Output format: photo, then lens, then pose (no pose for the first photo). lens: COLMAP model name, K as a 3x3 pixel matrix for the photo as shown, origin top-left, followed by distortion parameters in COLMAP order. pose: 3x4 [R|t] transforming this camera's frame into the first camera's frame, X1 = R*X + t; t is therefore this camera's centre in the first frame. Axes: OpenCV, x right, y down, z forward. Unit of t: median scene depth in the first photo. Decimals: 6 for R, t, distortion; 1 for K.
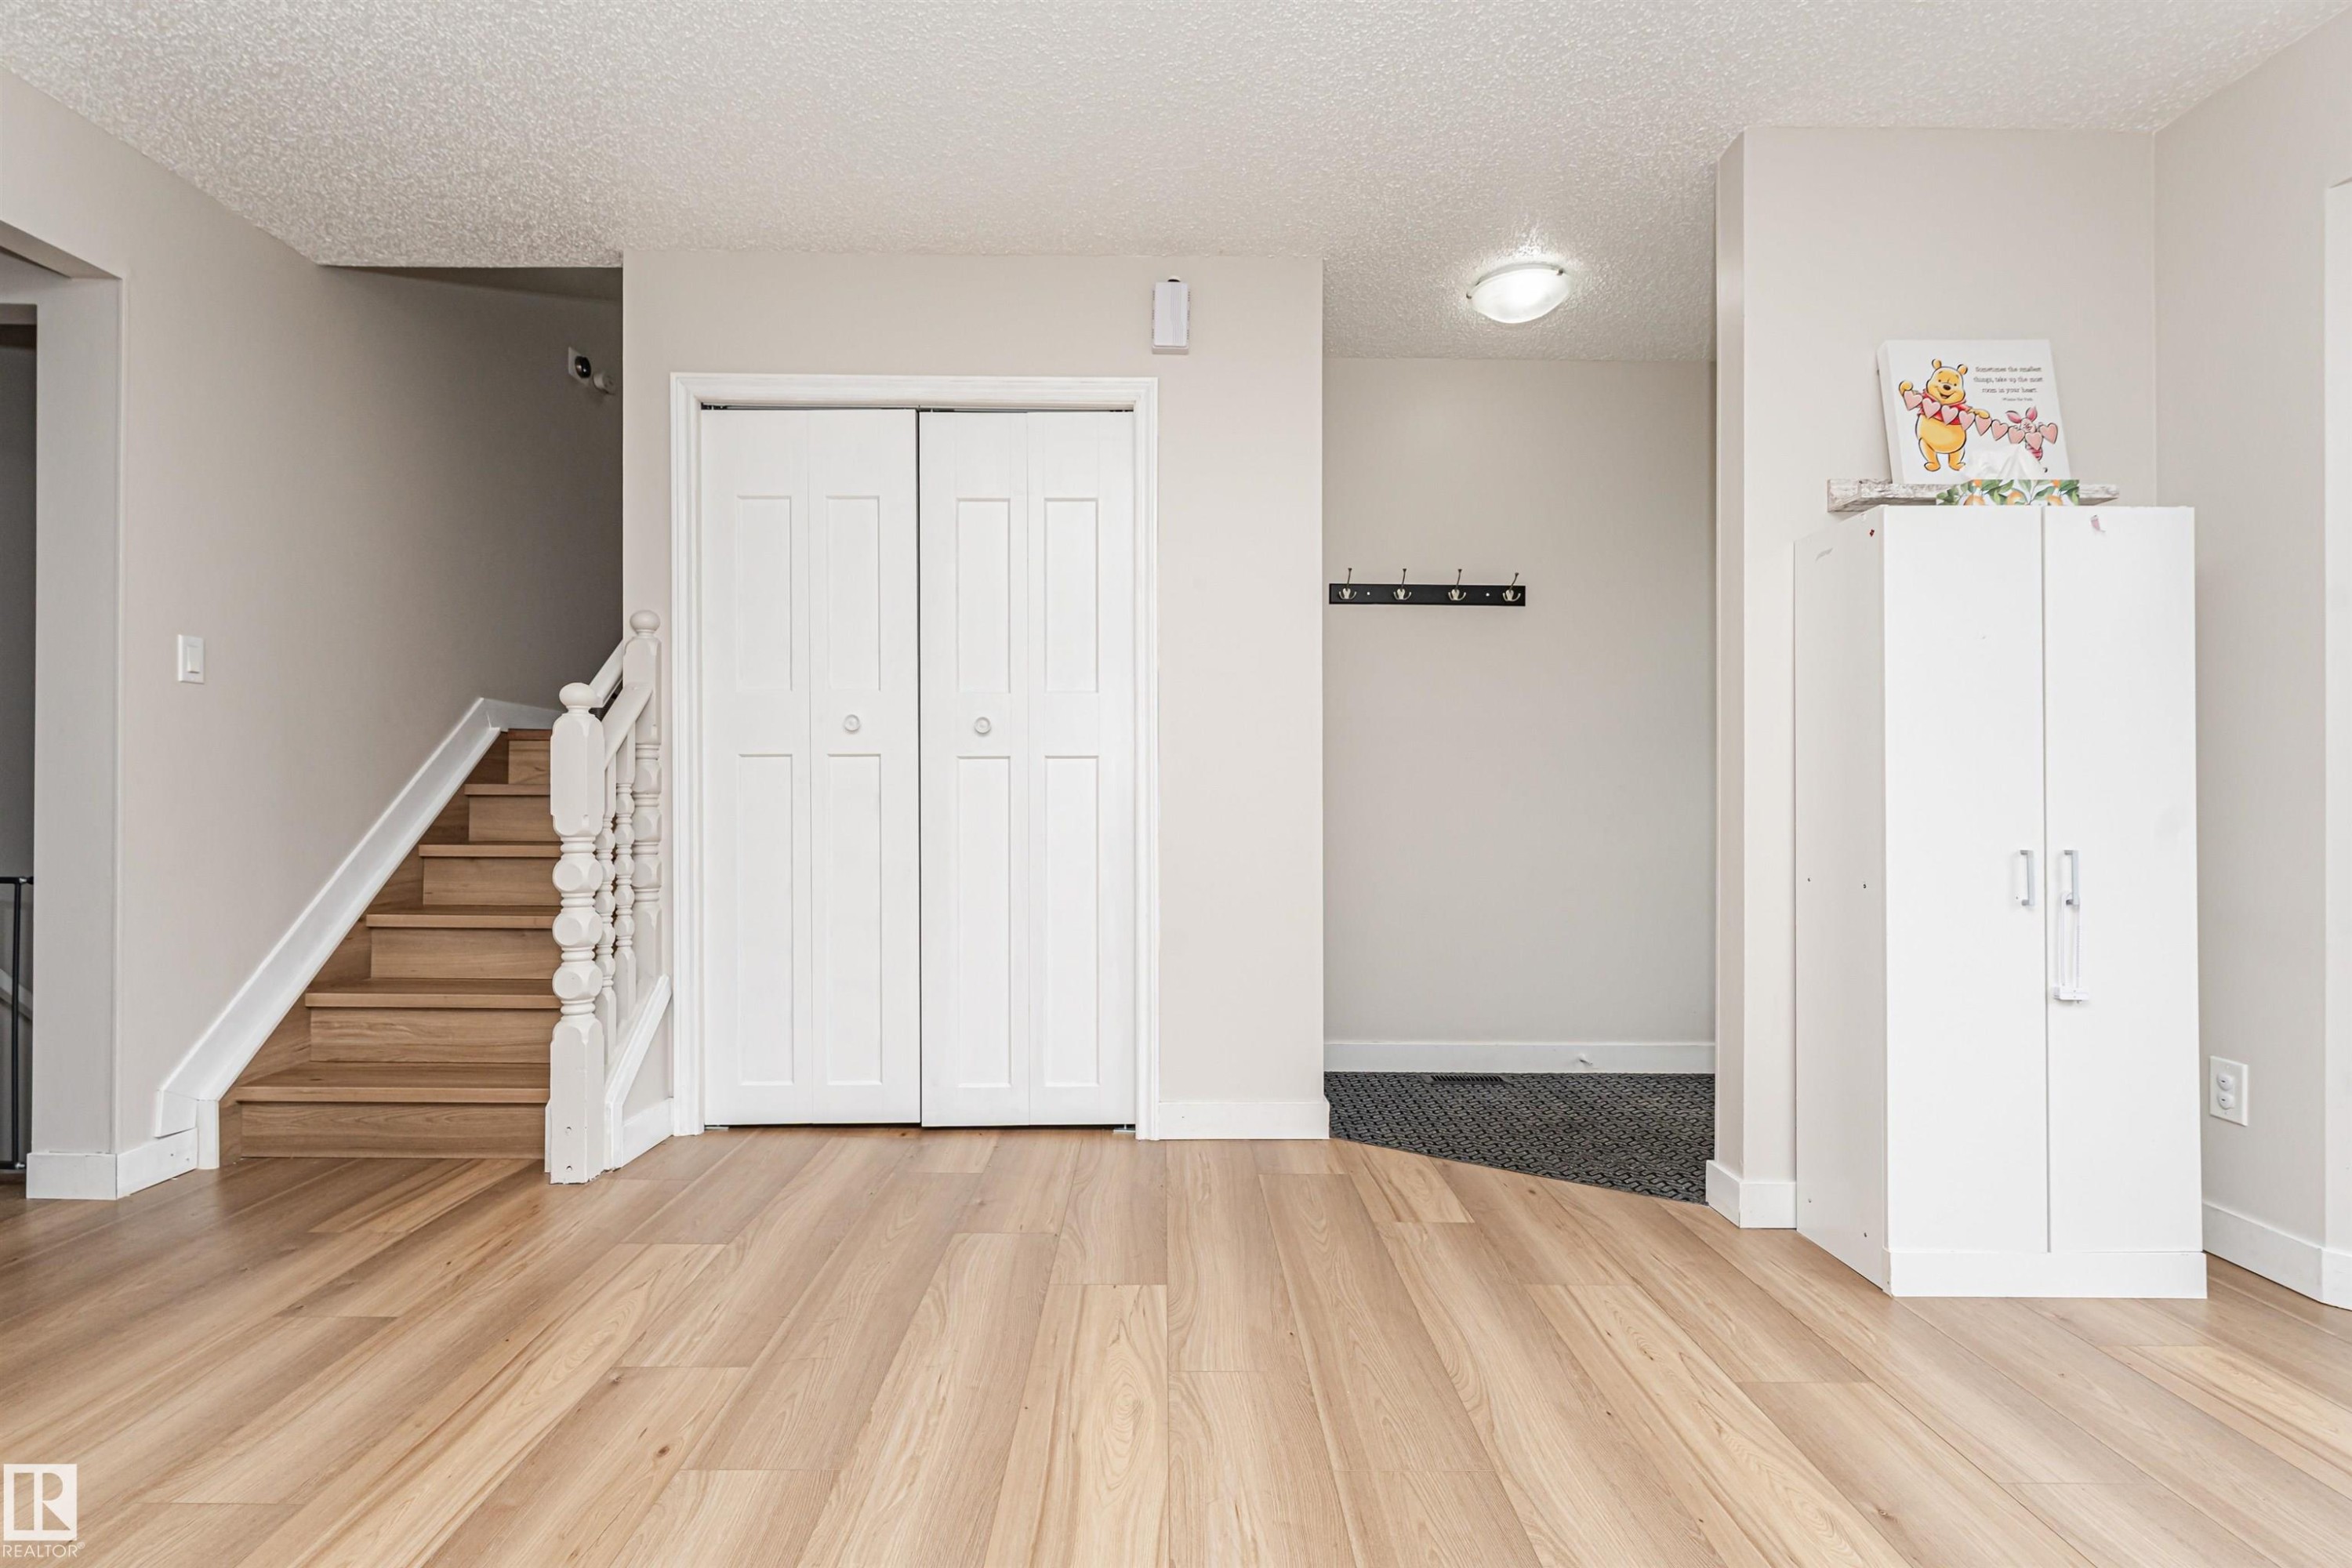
lens RADIAL K [[1088.1, 0, 1178.2], [0, 1088.1, 785.7], [0, 0, 1]] dist [0.000110, -0.001329]
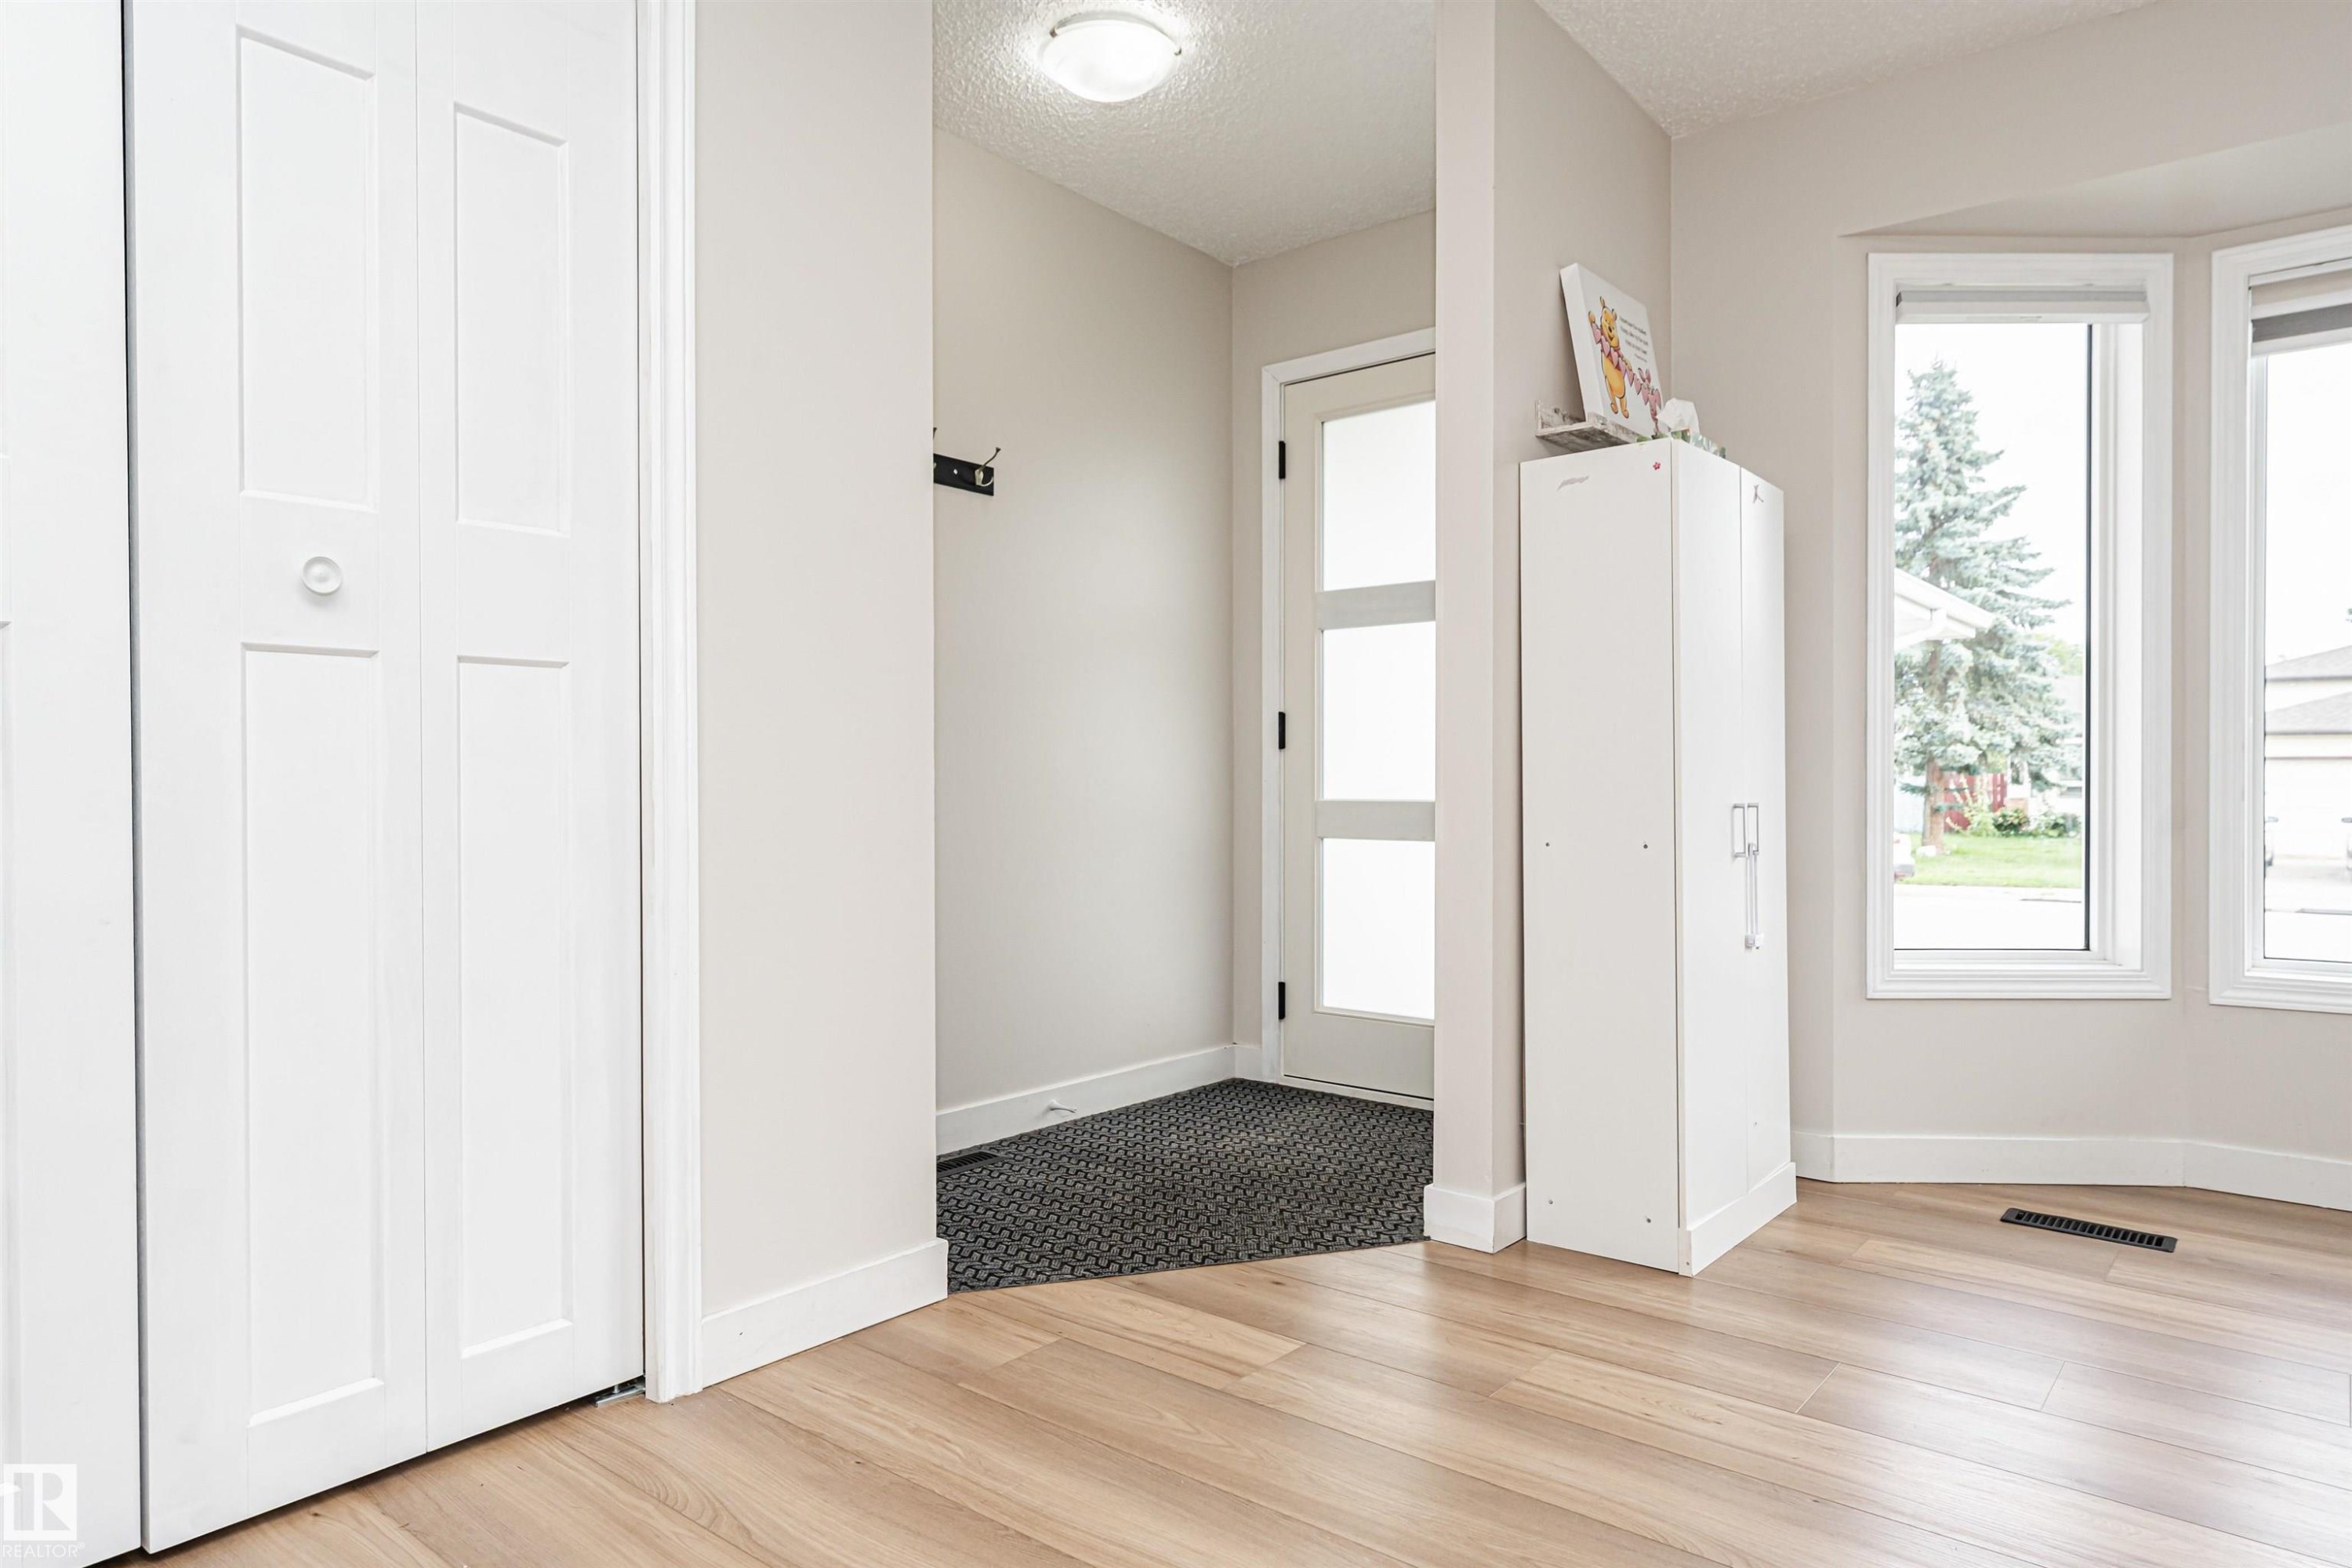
lens RADIAL K [[1393.1, 0, 1178.2], [0, 1393.1, 783.9], [0, 0, 1]] dist [0.003986, -0.001705]
pose [[0.651847, -0.004824, 0.758335, -0.418203], [-0.004110, 0.999943, 0.009894, 0.022541], [-0.758339, -0.009566, 0.651790, 0.415424]]
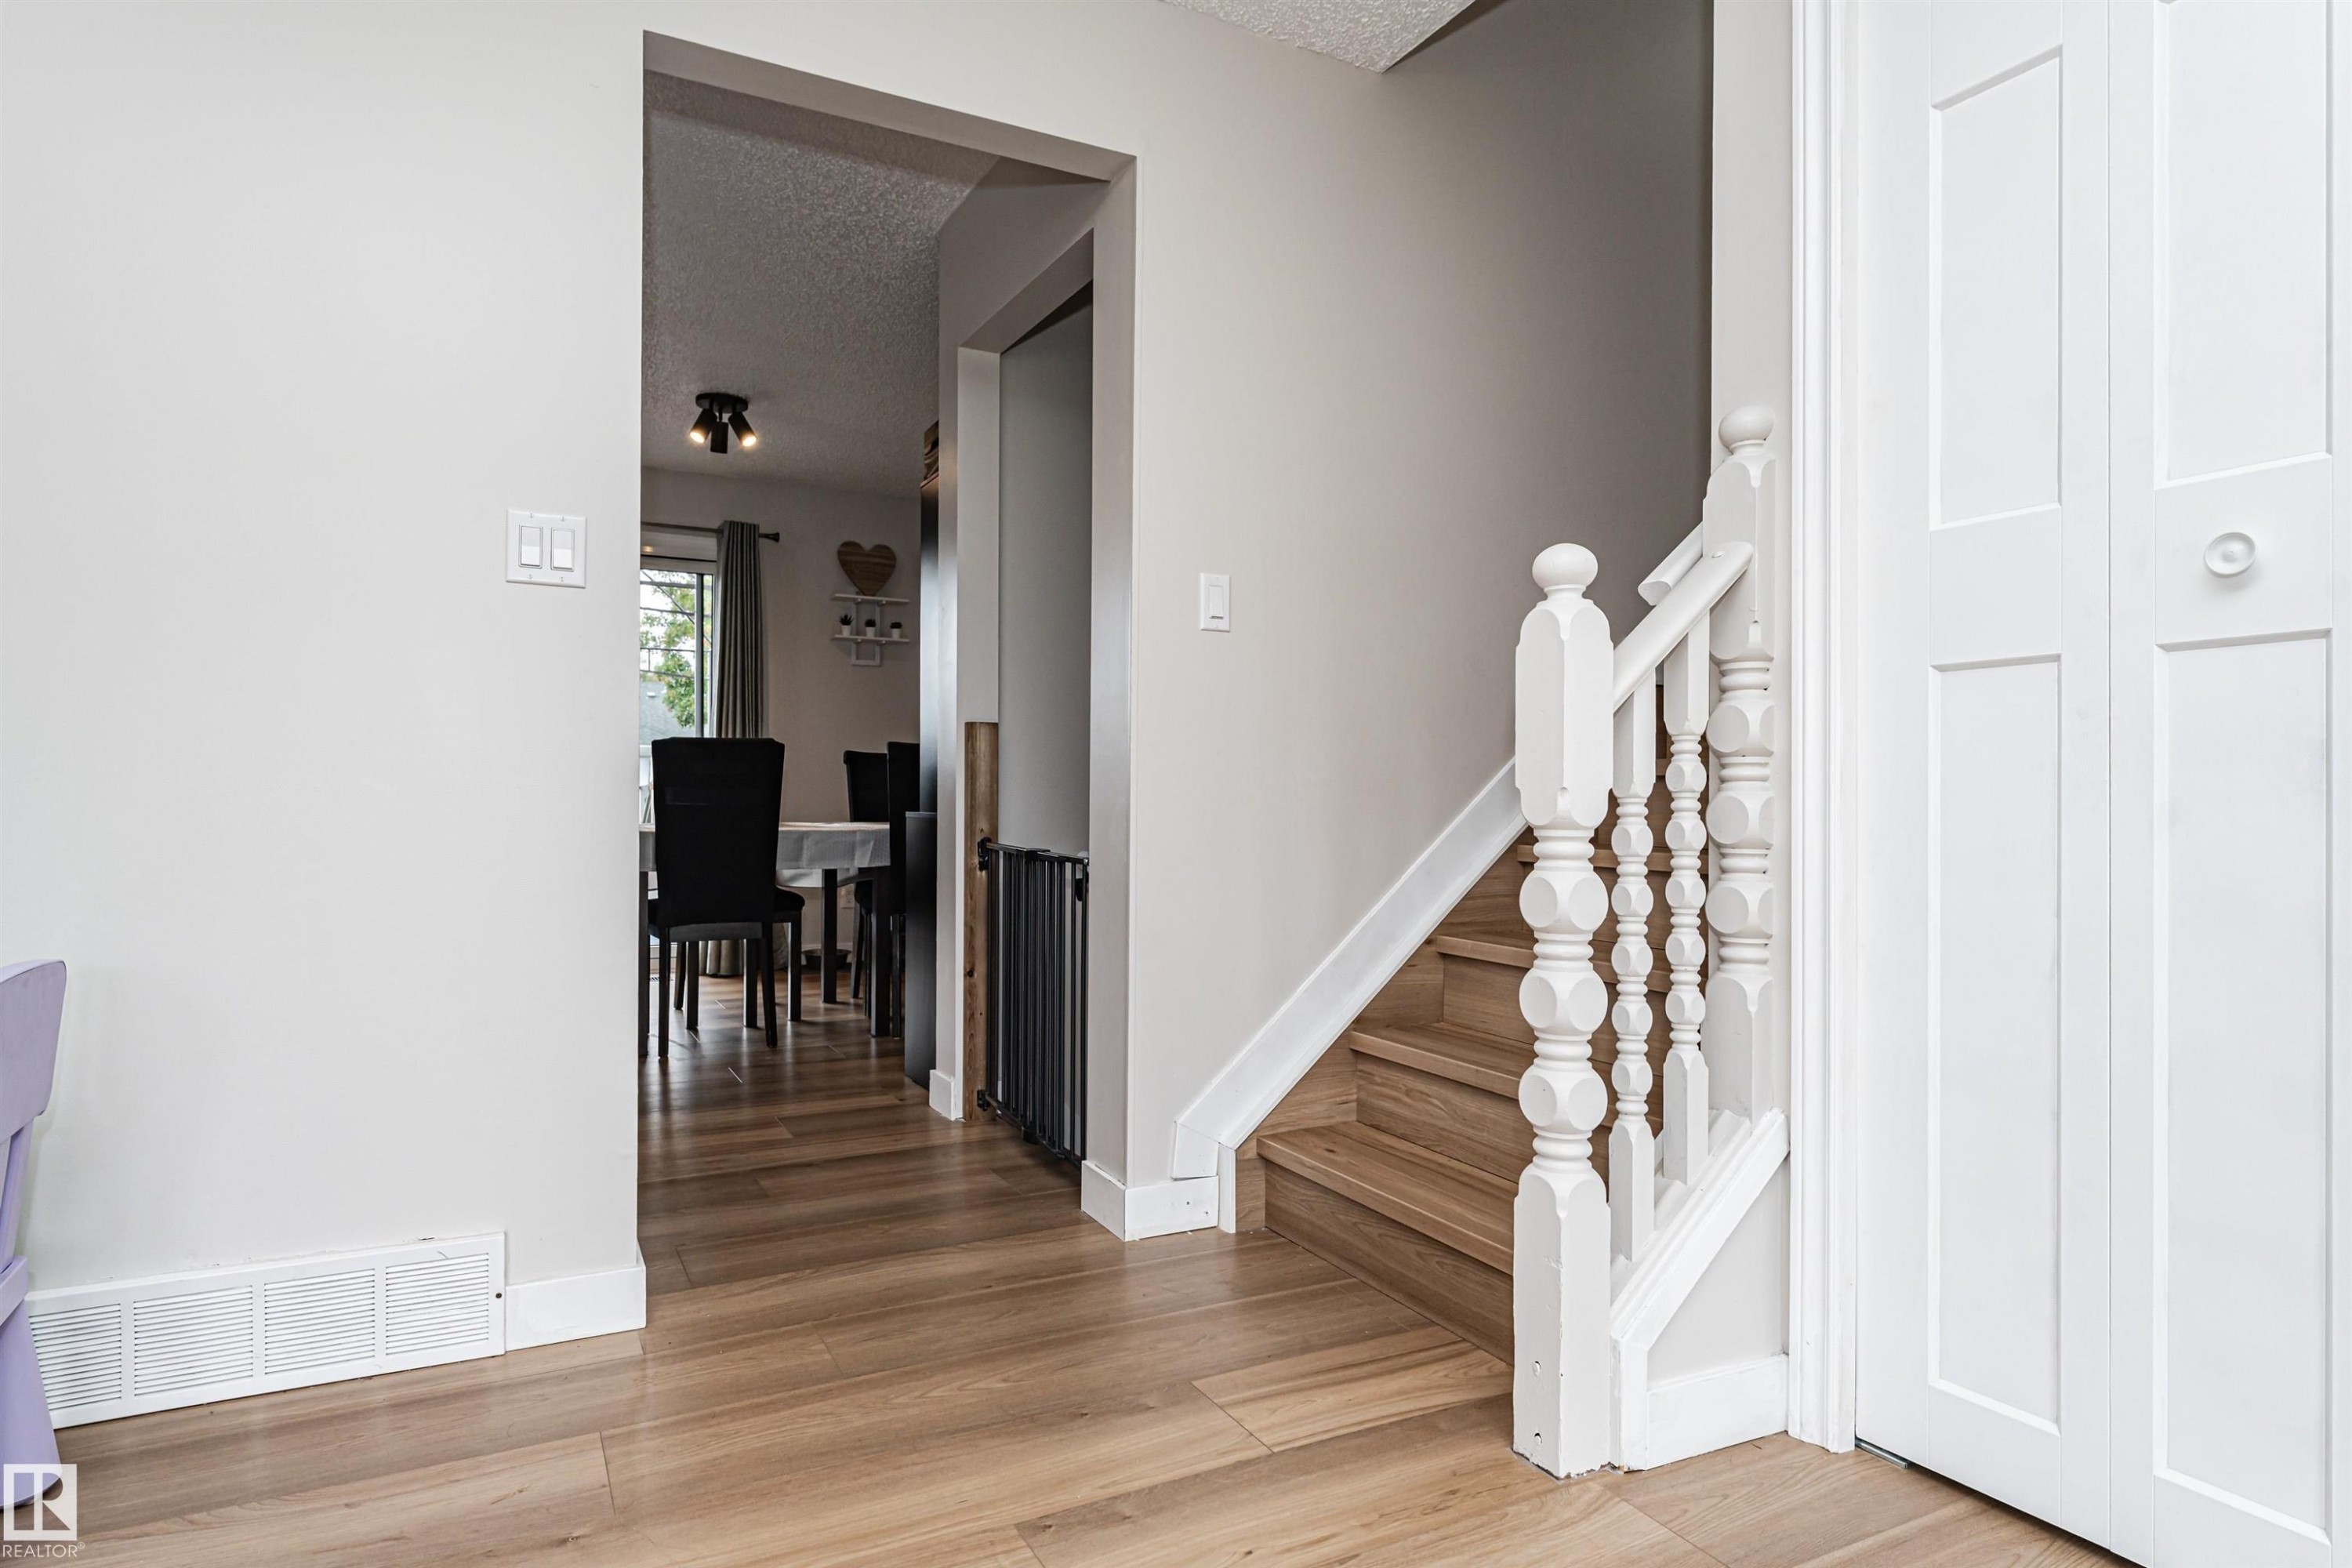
lens RADIAL K [[1270.1, 0, 1122.7], [0, 1270.1, 805.1], [0, 0, 1]] dist [0.003654, 0.000641]
pose [[0.438719, 0.004354, -0.898614, -0.077088], [-0.004548, 0.999986, 0.002625, 0.033431], [0.898613, 0.002935, 0.438732, 0.502881]]
